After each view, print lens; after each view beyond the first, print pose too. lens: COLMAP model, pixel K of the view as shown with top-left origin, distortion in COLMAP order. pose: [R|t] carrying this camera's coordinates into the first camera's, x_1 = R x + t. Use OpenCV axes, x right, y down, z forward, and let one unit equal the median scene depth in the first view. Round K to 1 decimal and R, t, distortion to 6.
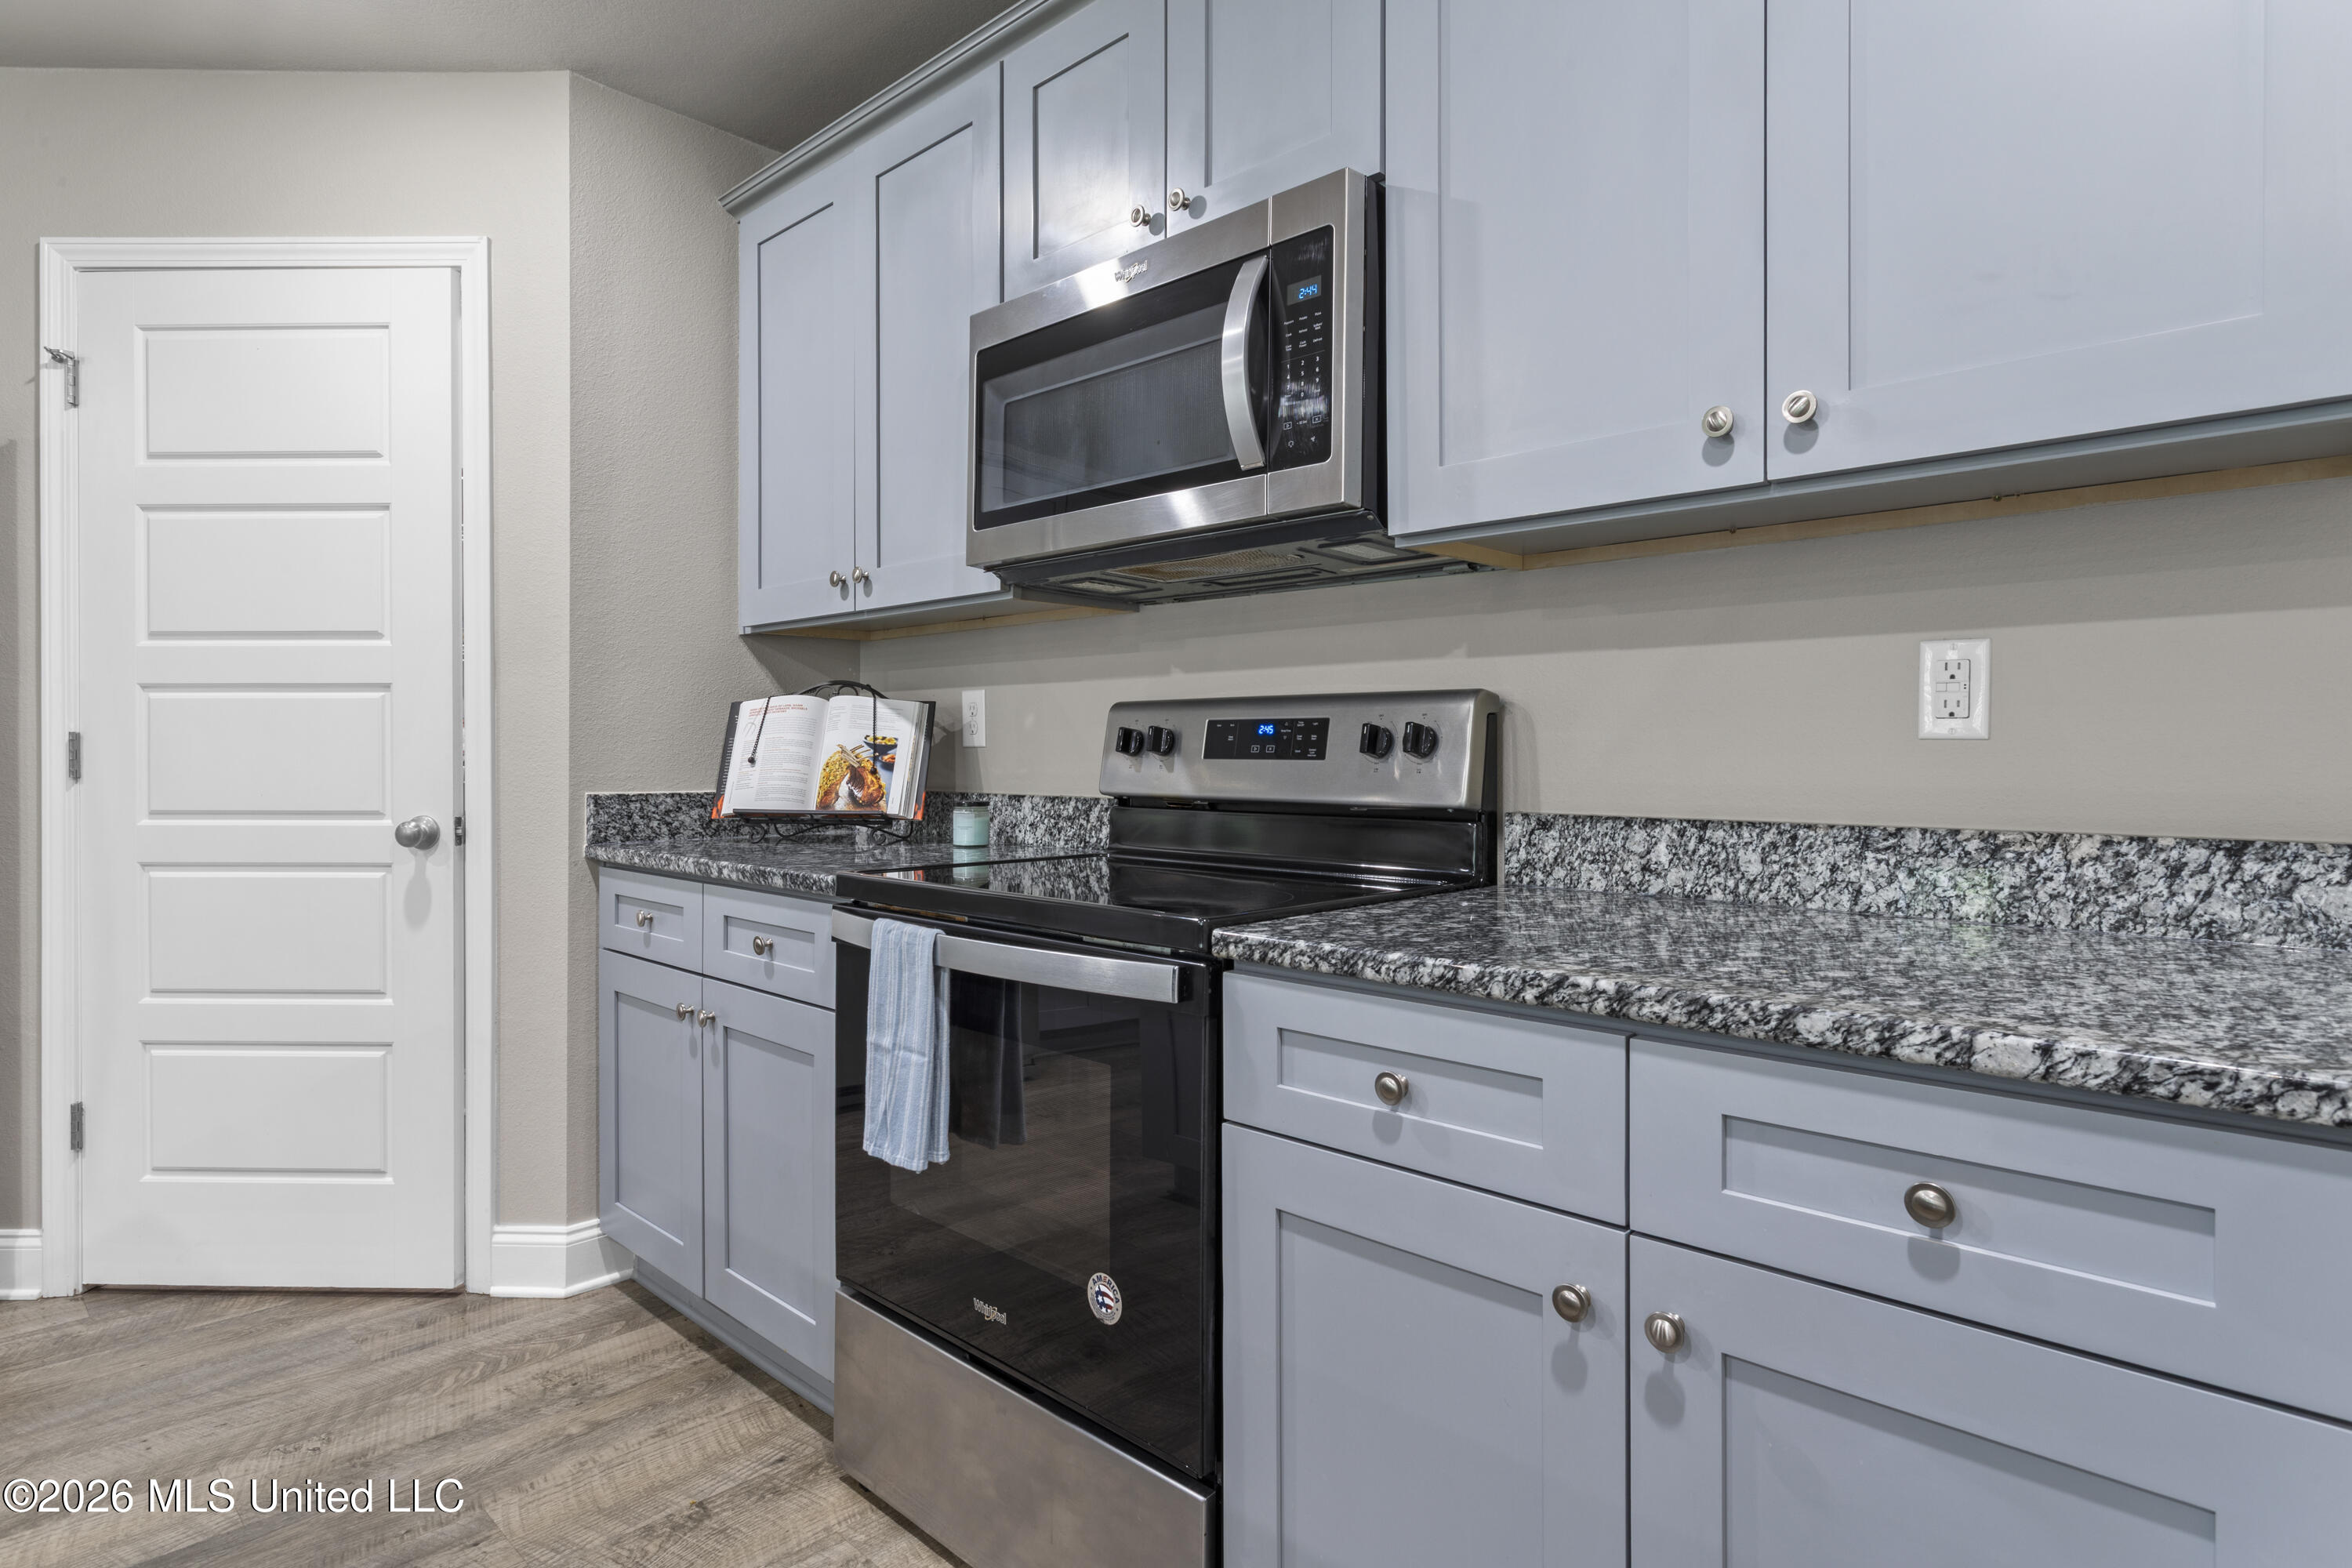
lens RADIAL K [[1257.1, 0, 1161.3], [0, 1257.1, 762.8], [0, 0, 1]] dist [-0.004091, 0.006378]
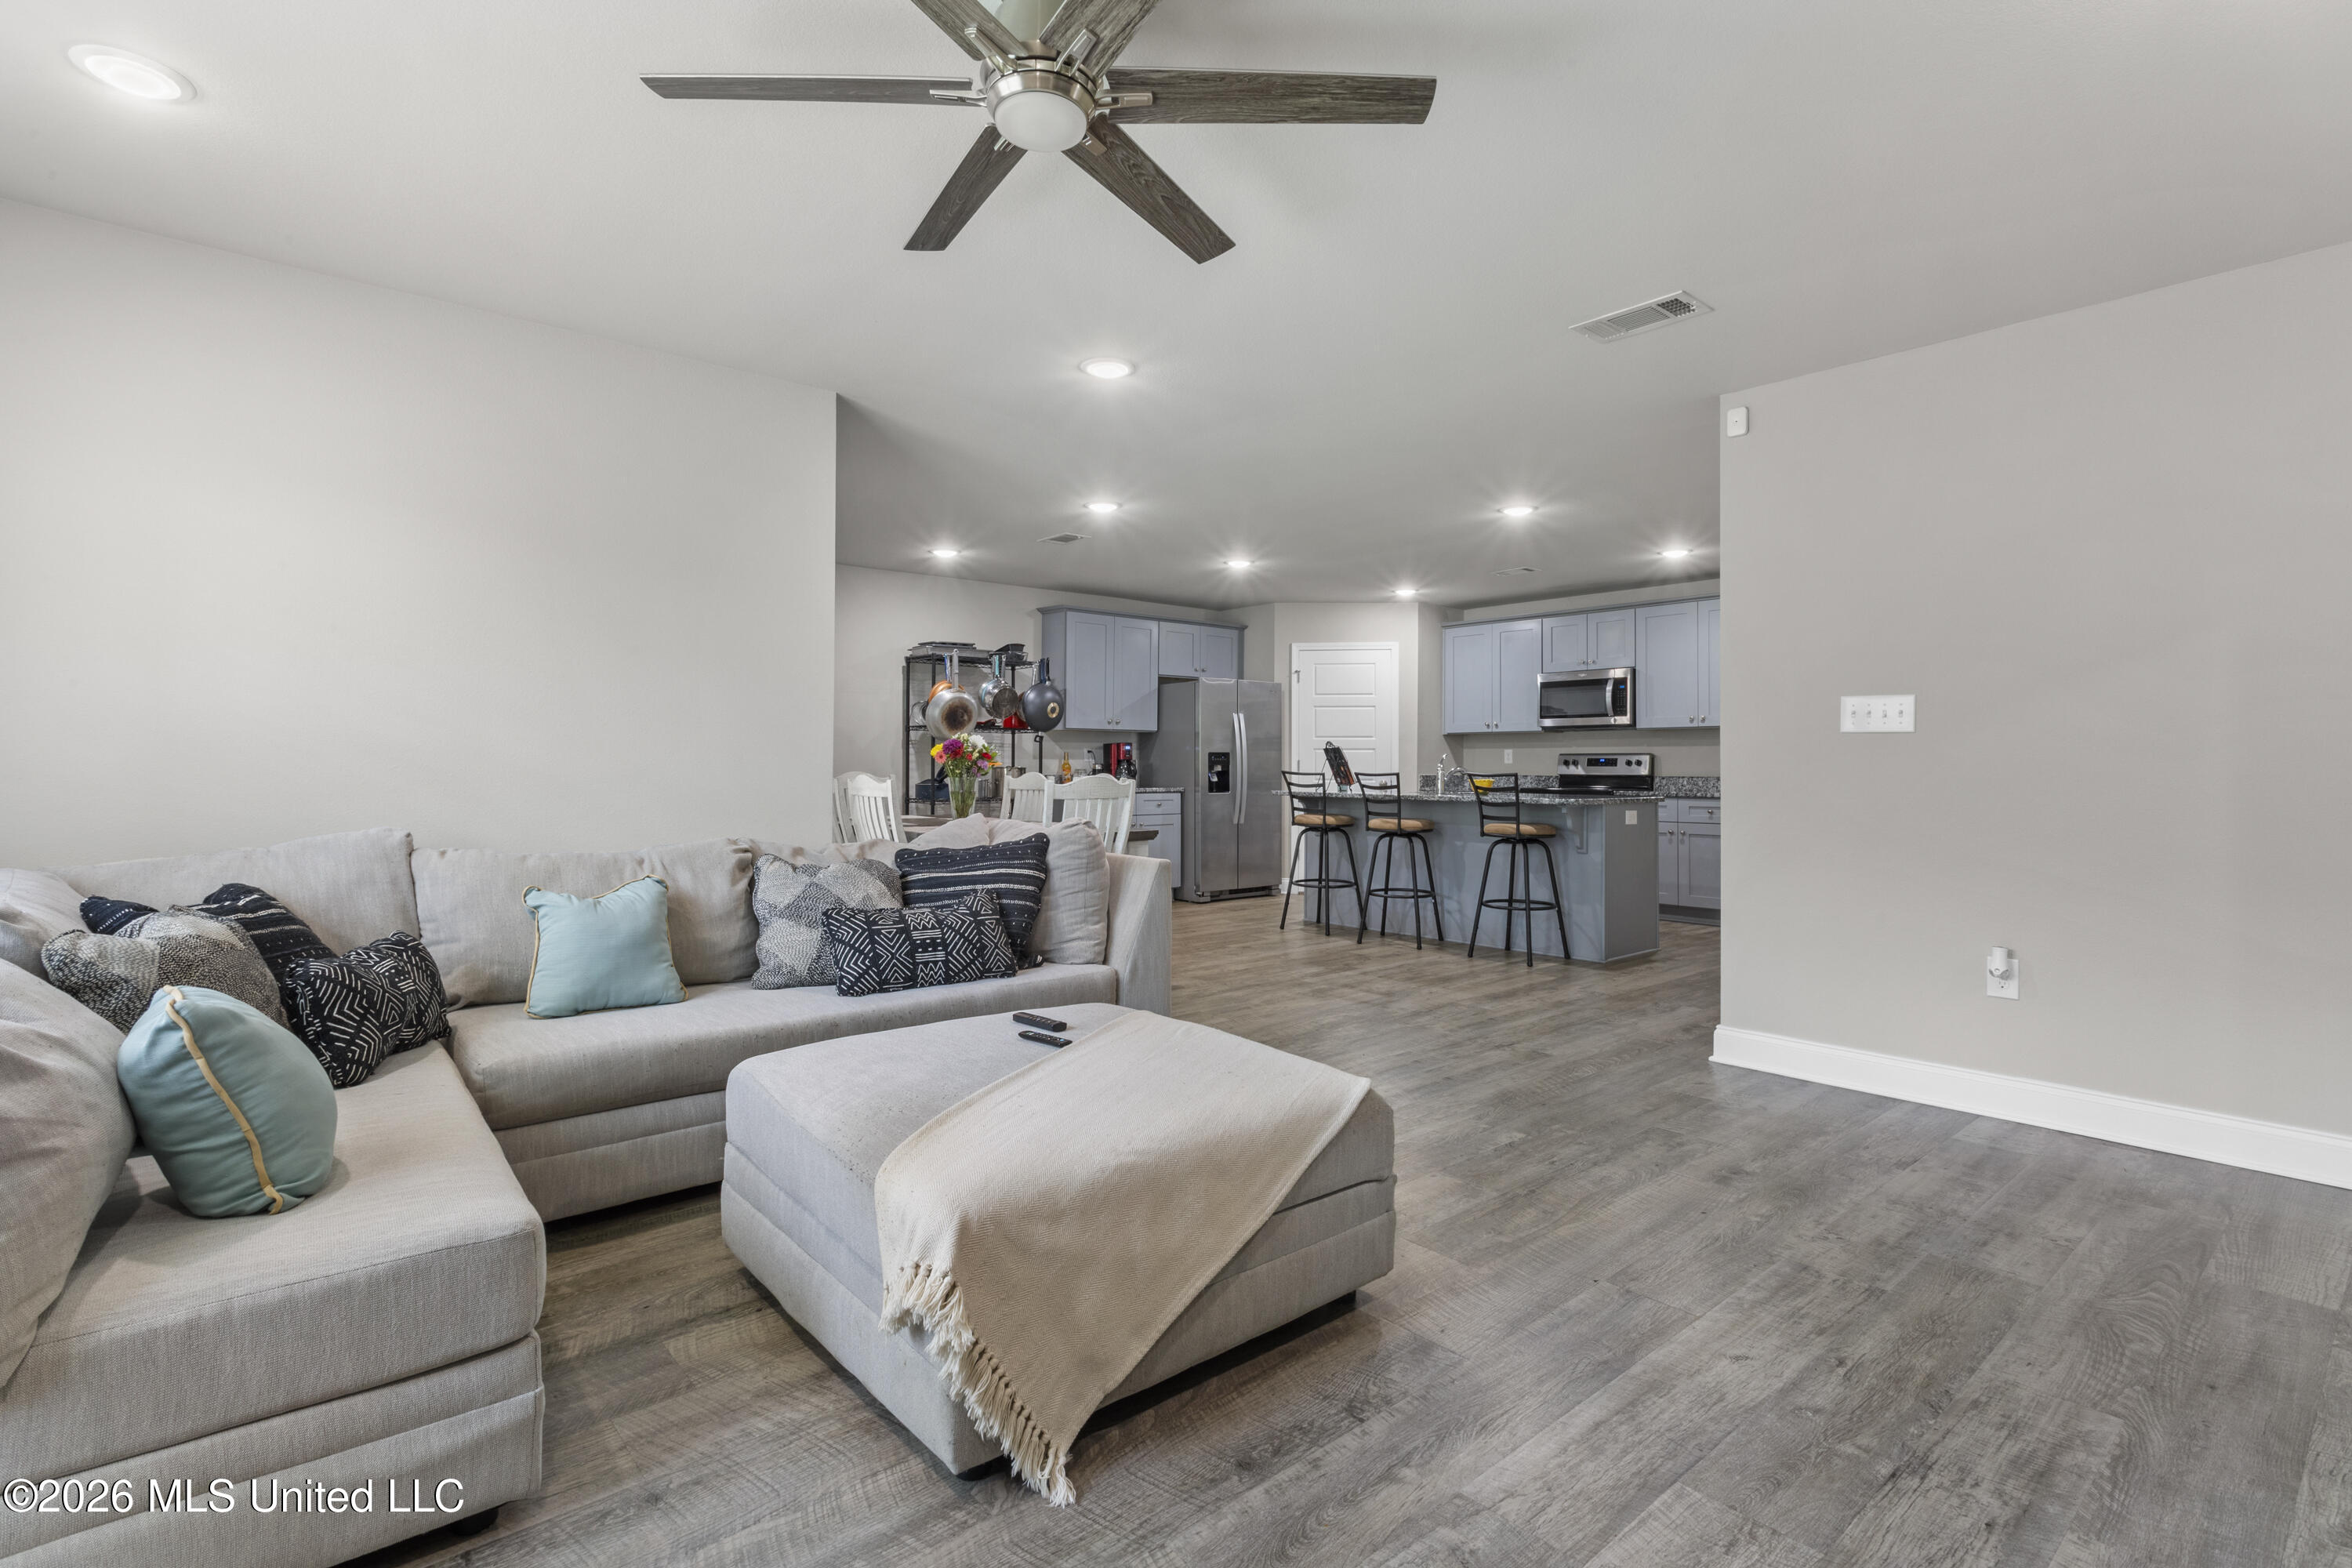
lens RADIAL K [[1121.9, 0, 1177.6], [0, 1121.9, 765.9], [0, 0, 1]] dist [0.007613, 0.003991]
pose [[0.997298, 0.001365, -0.073454, -1.158881], [-0.001941, 0.999968, -0.007770, 0.030611], [0.073441, 0.007892, 0.997268, -3.238320]]
